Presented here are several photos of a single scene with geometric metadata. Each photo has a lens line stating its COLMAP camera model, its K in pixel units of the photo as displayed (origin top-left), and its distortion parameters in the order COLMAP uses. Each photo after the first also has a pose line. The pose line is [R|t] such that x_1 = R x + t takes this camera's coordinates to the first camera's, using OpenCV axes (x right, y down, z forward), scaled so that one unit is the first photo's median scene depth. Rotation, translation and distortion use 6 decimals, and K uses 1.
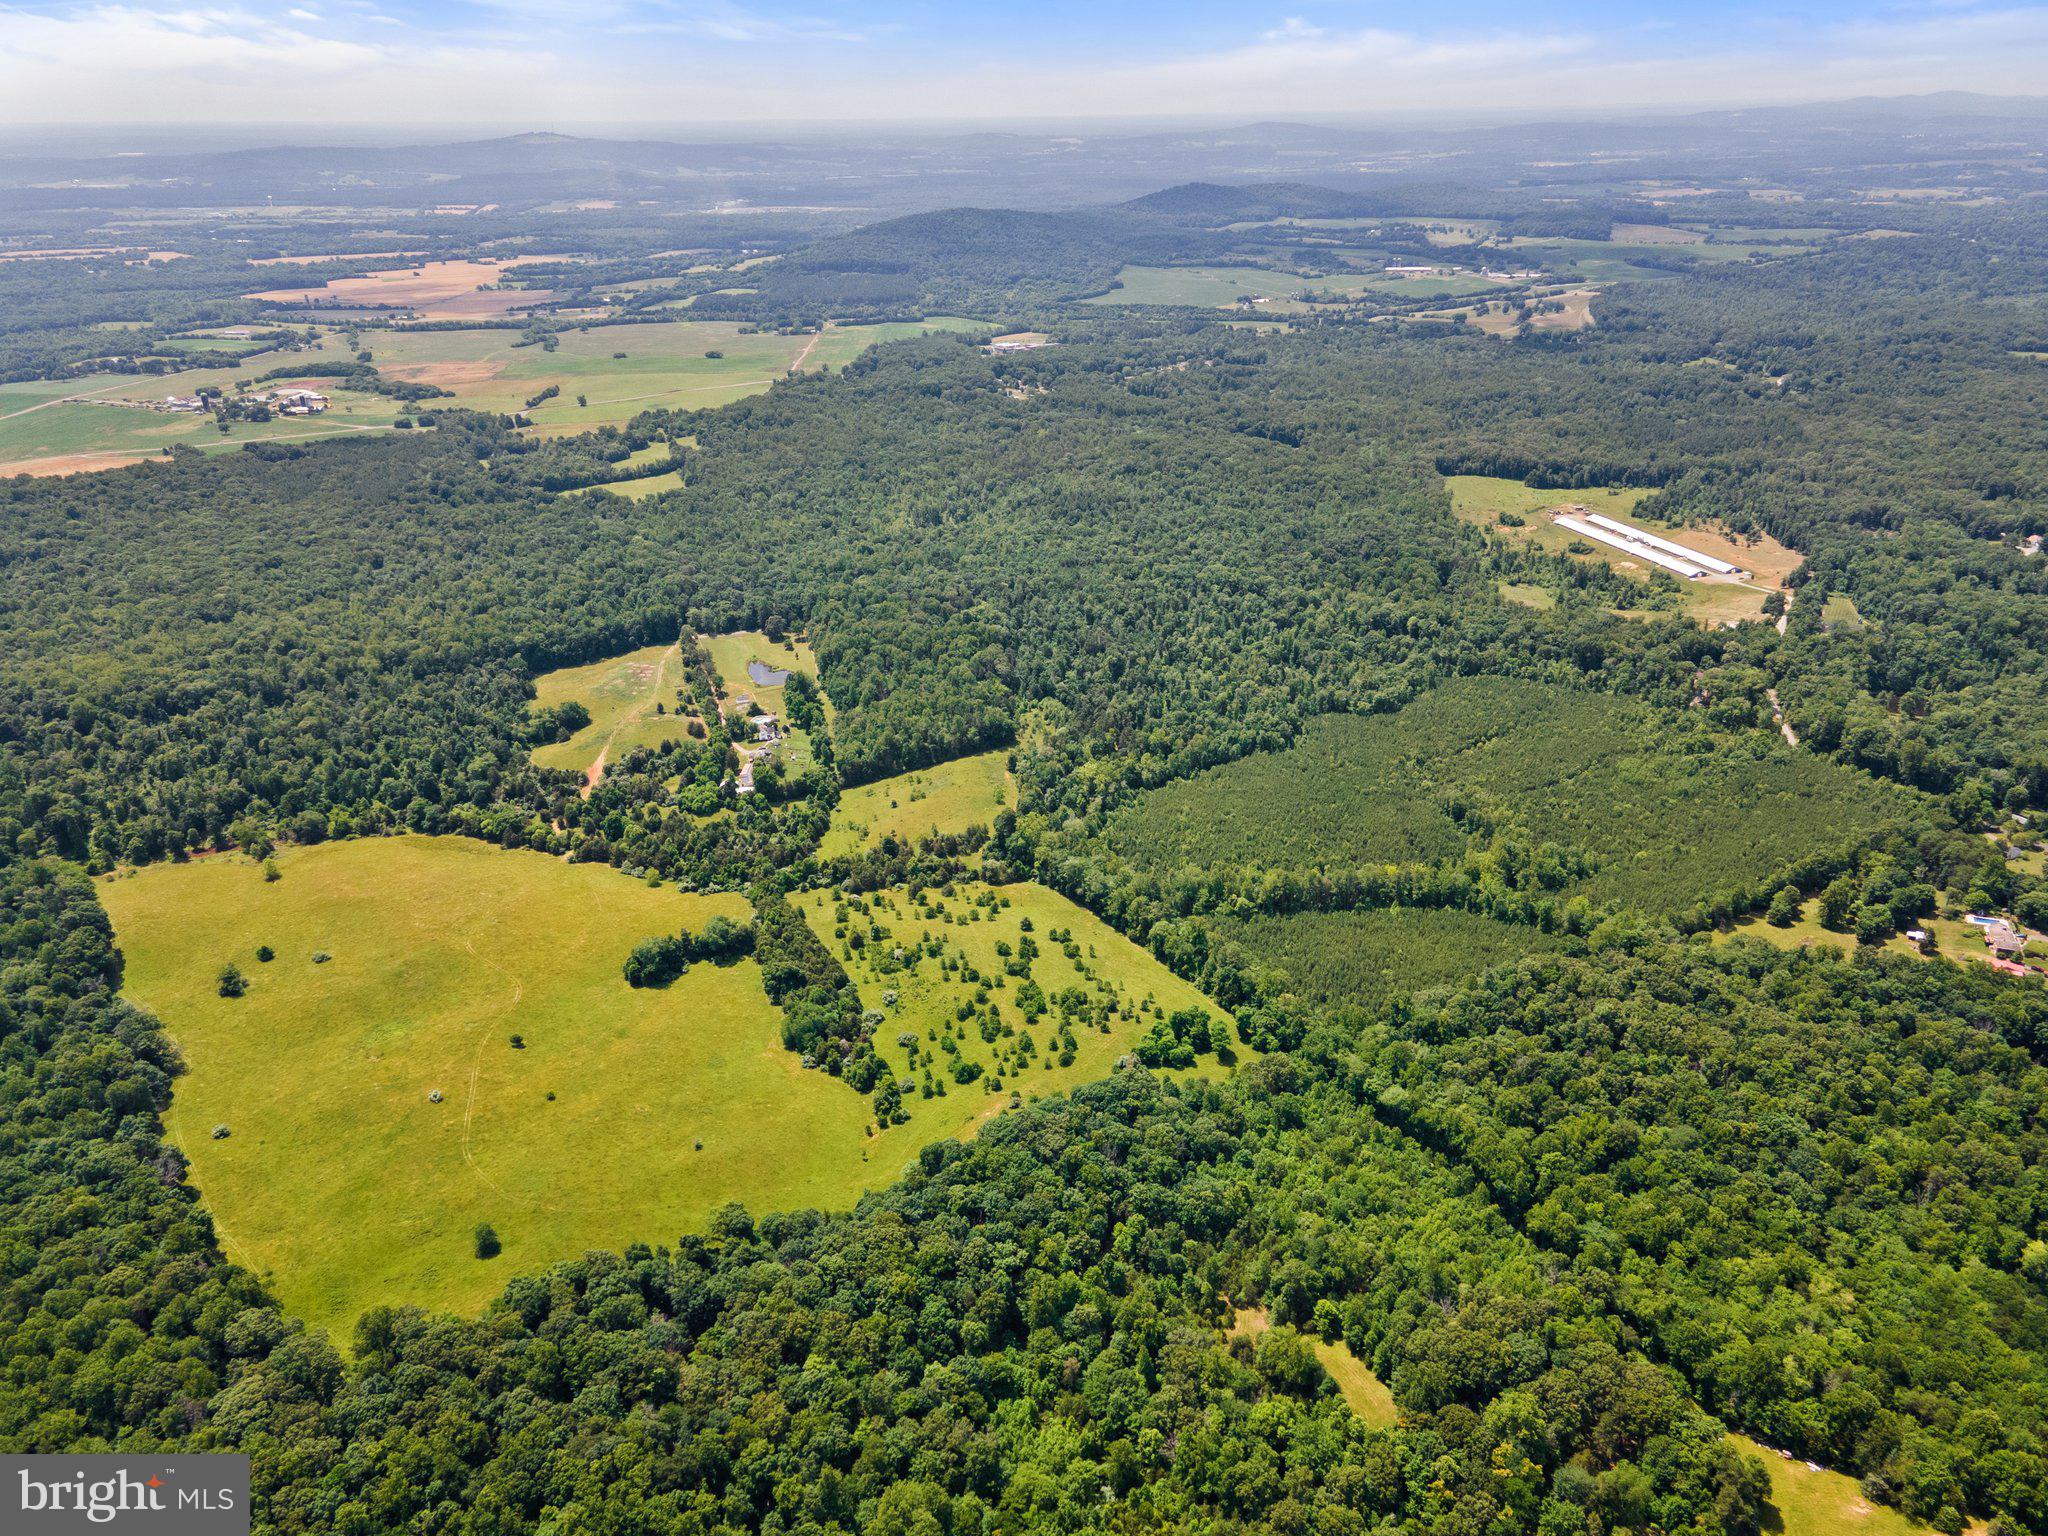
lens RADIAL K [[1492.5, 0, 1024.0], [0, 1492.5, 768.0], [0, 0, 1]] dist [0.020852, 0.036788]
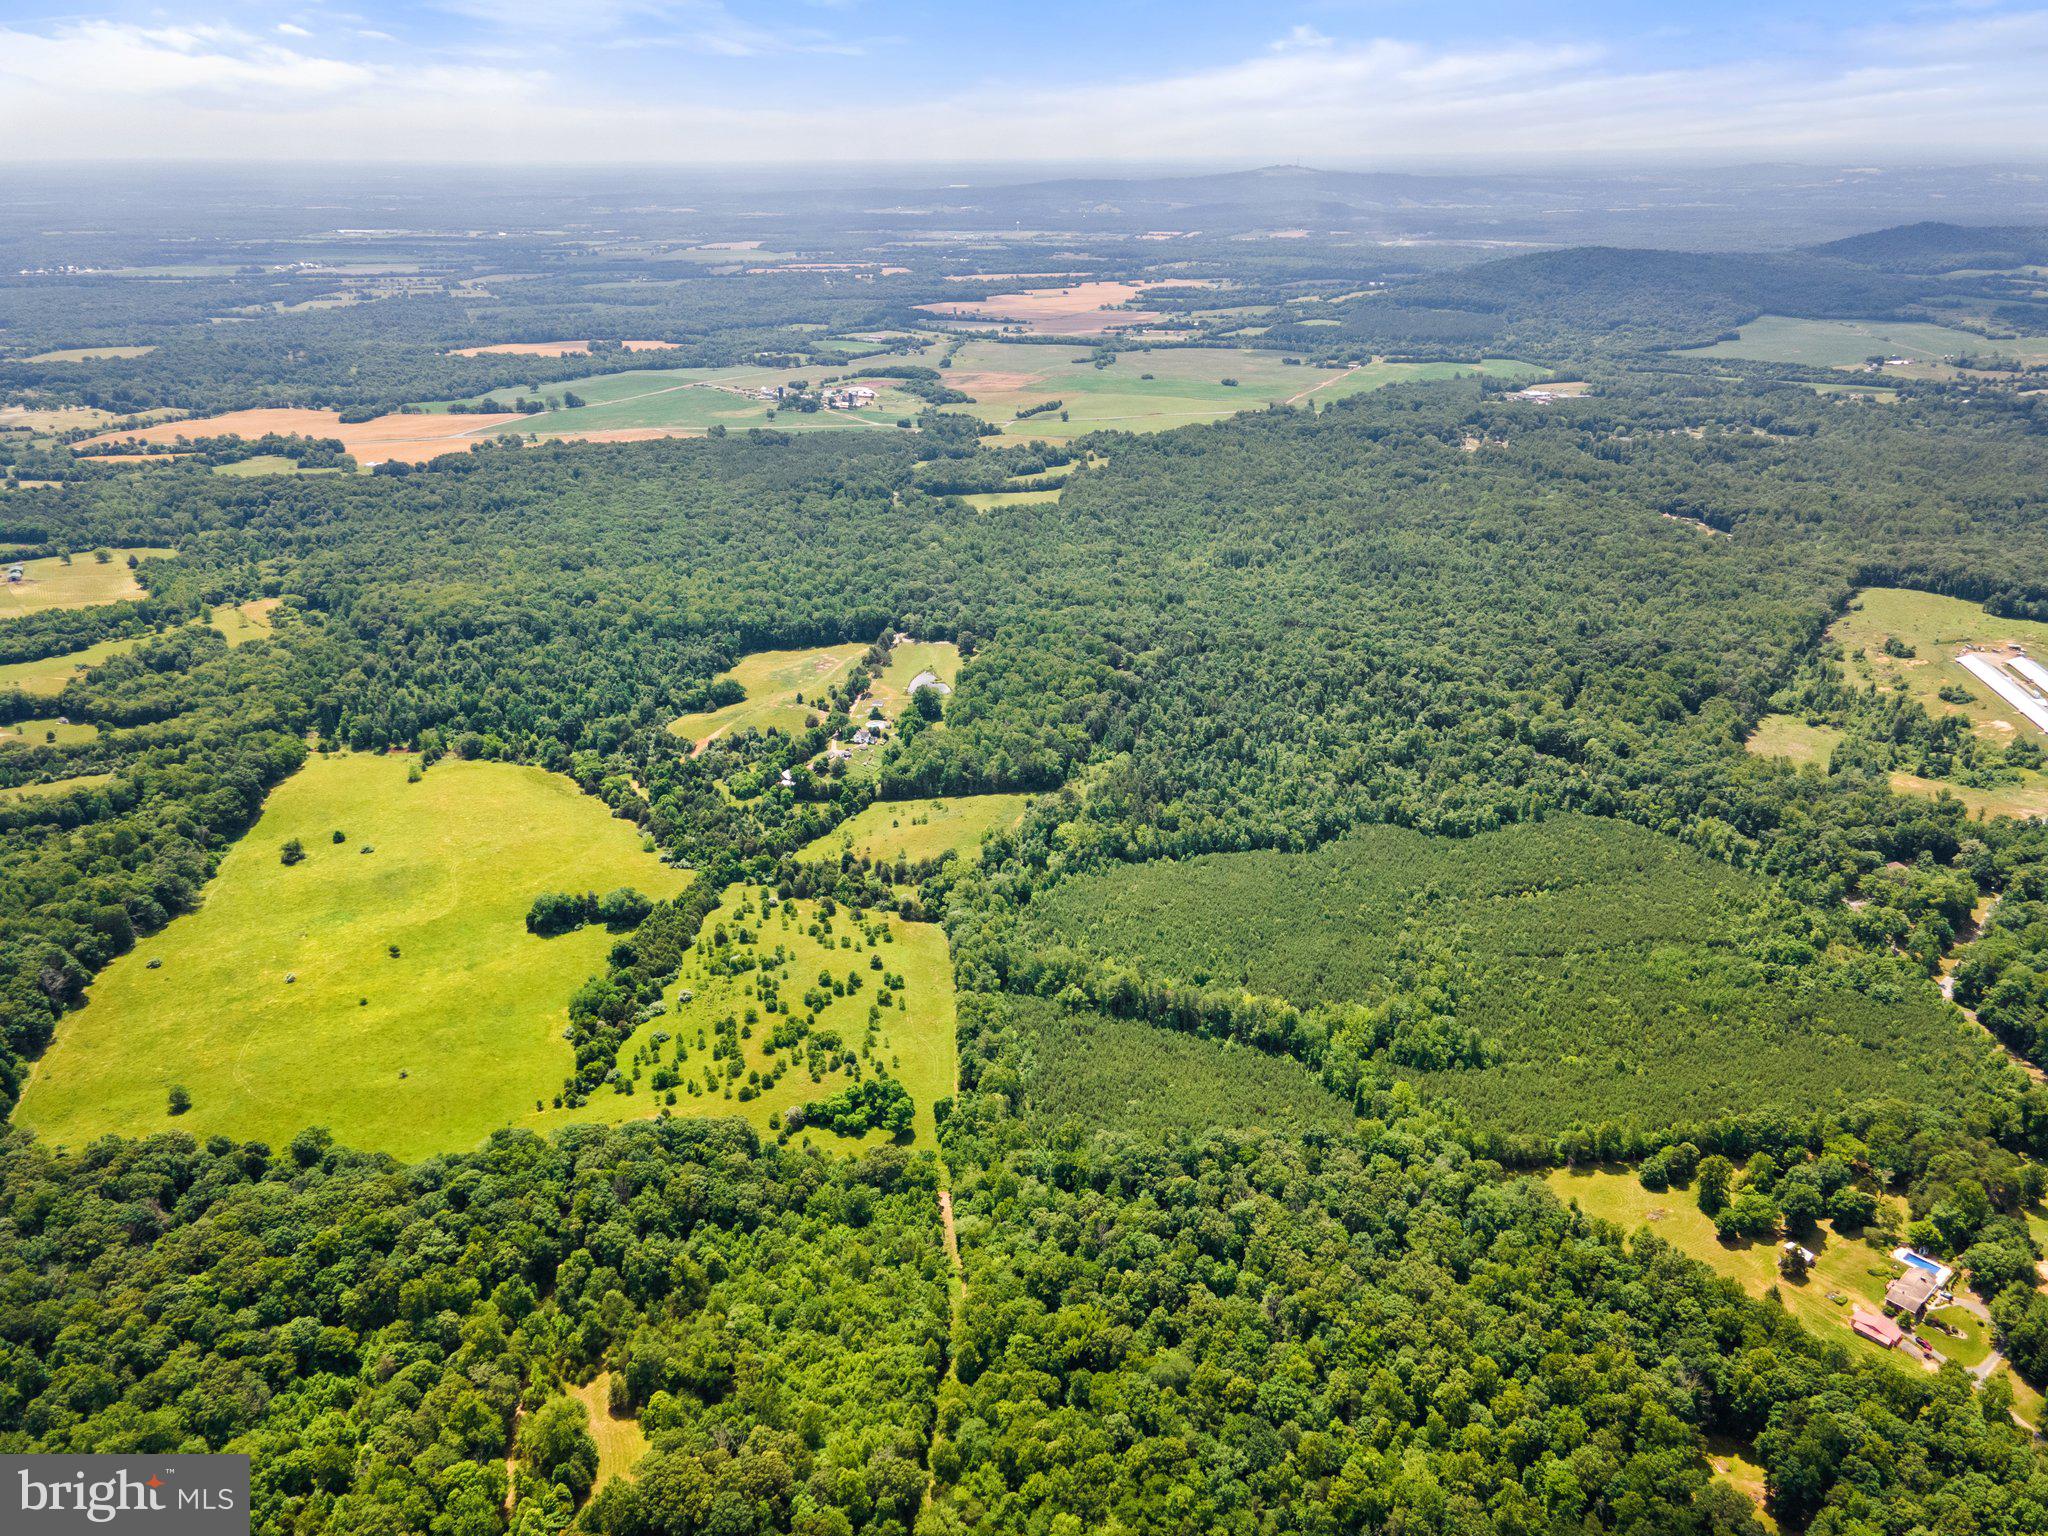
lens RADIAL K [[1436.0, 0, 1023.6], [0, 1436.0, 818.2], [0, 0, 1]] dist [0.008354, 0.050771]
pose [[0.892461, 0.197833, -0.405432, 0.357646], [-0.187650, 0.980072, 0.065167, -0.055313], [0.410245, 0.017920, 0.911799, 0.123471]]
